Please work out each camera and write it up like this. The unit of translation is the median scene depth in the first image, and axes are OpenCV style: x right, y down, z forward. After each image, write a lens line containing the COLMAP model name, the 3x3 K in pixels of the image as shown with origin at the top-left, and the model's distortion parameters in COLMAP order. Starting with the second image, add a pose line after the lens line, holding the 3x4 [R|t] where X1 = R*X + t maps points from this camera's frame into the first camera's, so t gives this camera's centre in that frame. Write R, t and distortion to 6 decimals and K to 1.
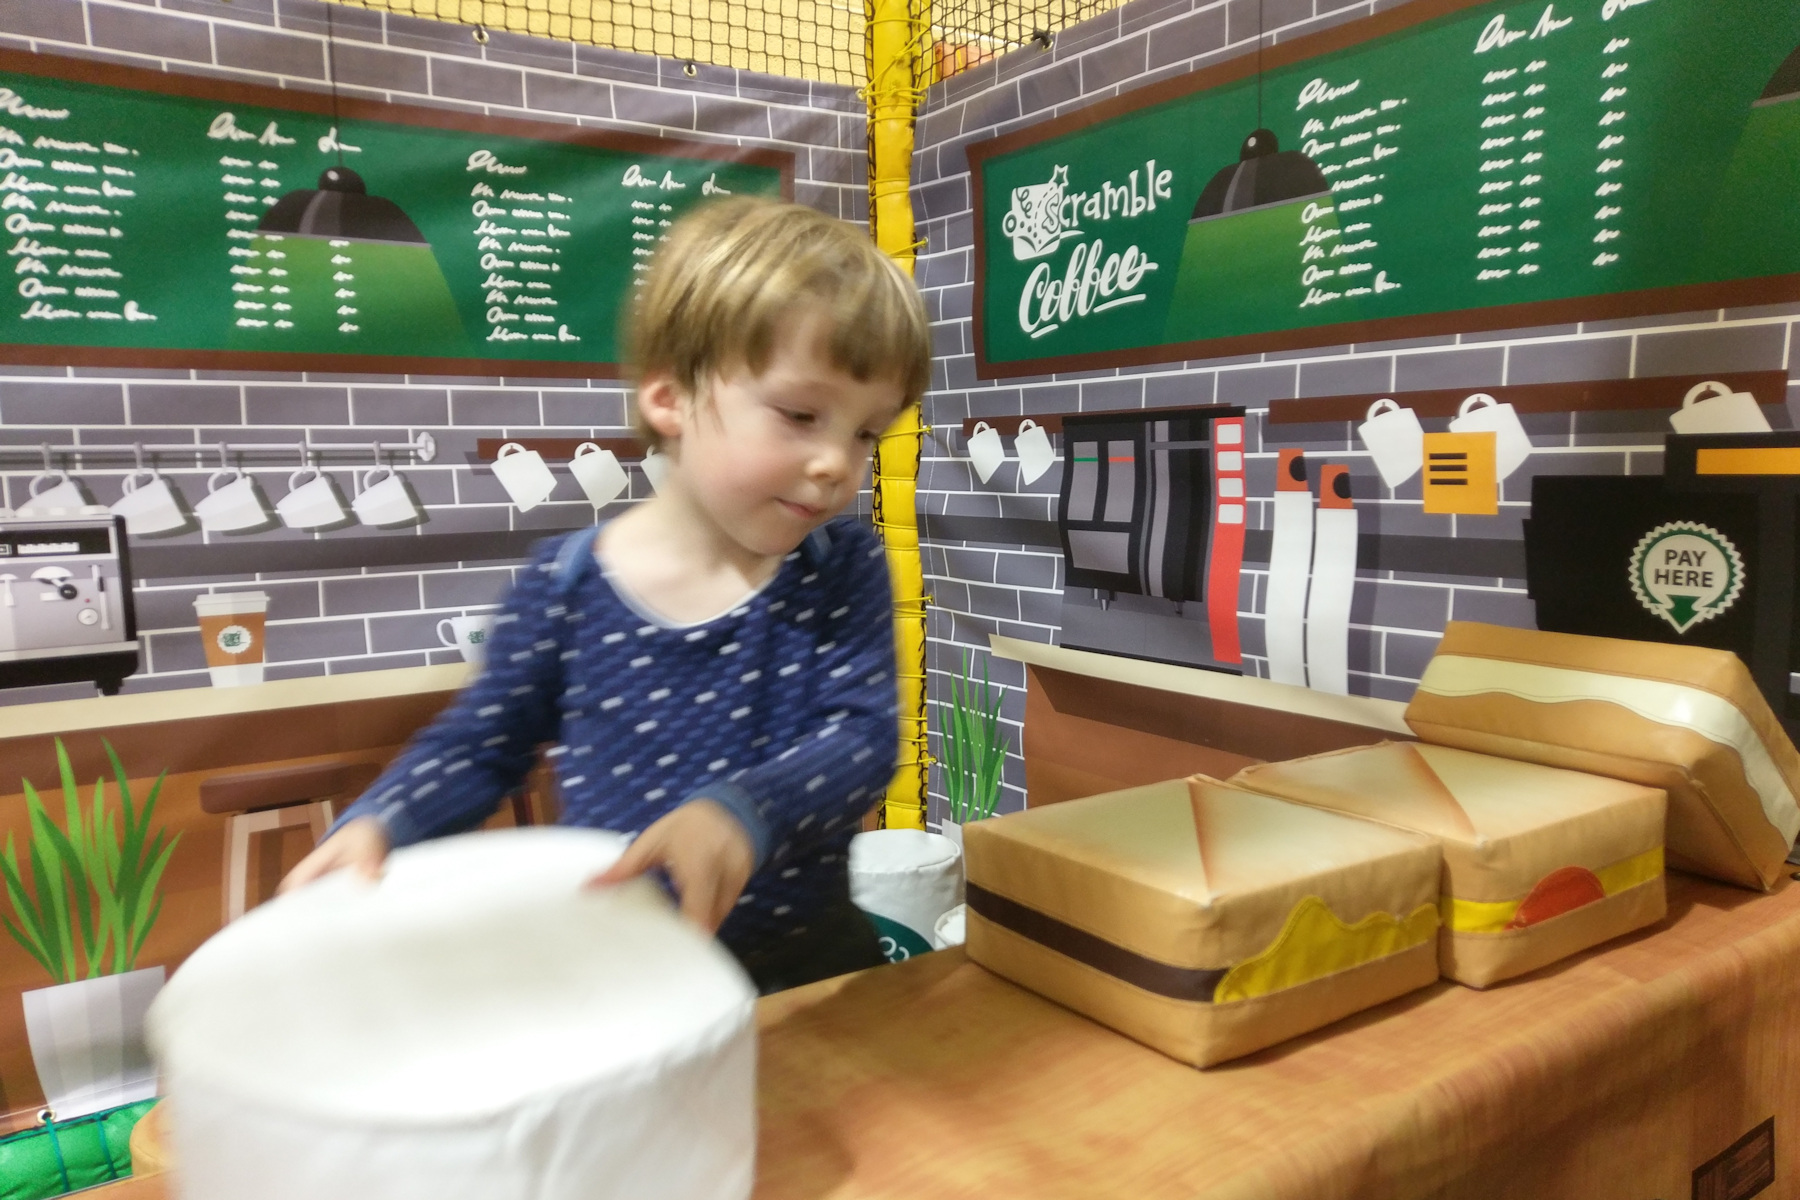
lens RADIAL K [[1350.4, 0, 893.8], [0, 1350.4, 622.4], [0, 0, 1]] dist [0.062915, 0.000865]
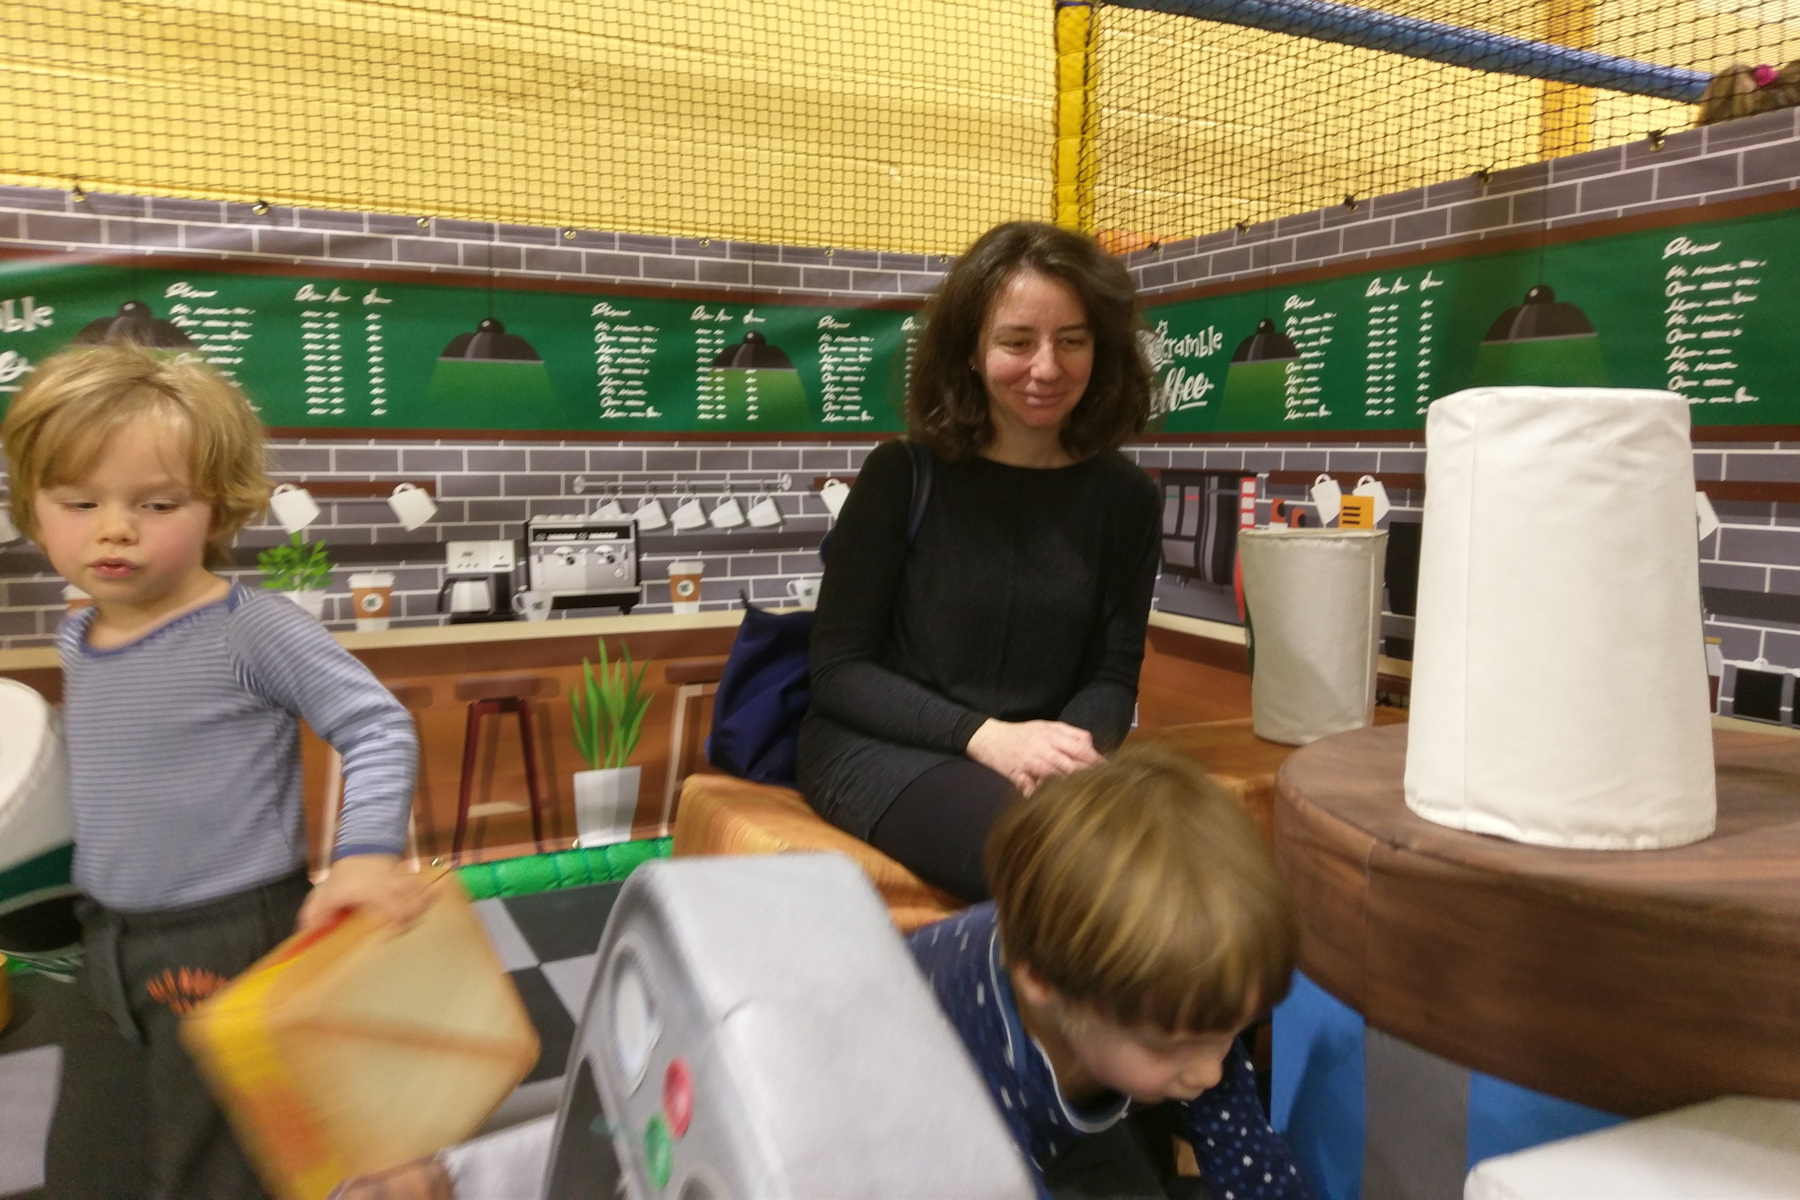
lens RADIAL K [[1350.4, 0, 893.8], [0, 1350.4, 622.4], [0, 0, 1]] dist [0.062915, 0.000865]
pose [[0.988477, 0.036934, -0.146794, 0.058961], [-0.035024, 0.999265, 0.015580, 0.021210], [0.147261, -0.010259, 0.989044, -0.757325]]
